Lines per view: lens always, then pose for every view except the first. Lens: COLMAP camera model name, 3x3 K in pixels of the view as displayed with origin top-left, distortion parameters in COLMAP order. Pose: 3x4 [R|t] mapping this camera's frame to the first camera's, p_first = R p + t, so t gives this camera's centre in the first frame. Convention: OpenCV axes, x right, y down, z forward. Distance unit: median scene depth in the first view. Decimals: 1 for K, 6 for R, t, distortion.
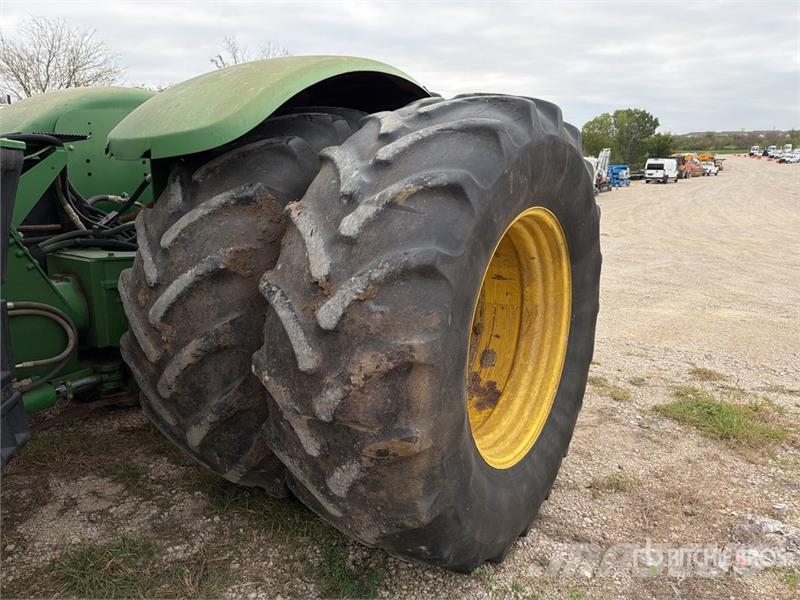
lens RADIAL K [[570.8, 0, 401.4], [0, 570.8, 301.5], [0, 0, 1]] dist [0.050712, -0.058974]
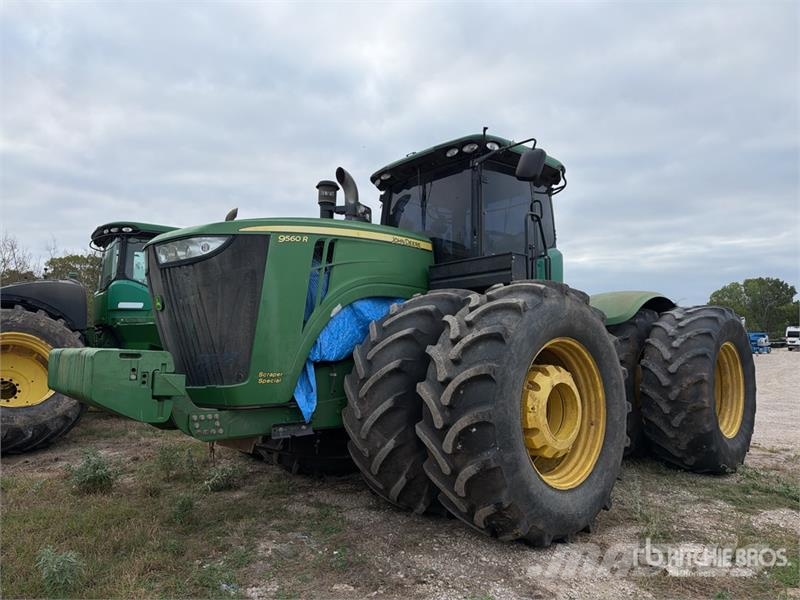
lens RADIAL K [[570.8, 0, 393.5], [0, 570.8, 296.7], [0, 0, 1]] dist [0.050712, -0.058974]
pose [[0.978368, -0.013258, -0.206447, -0.993069], [-0.047614, 0.956721, -0.287085, 0.649267], [0.201318, 0.290705, 0.935394, -2.599993]]
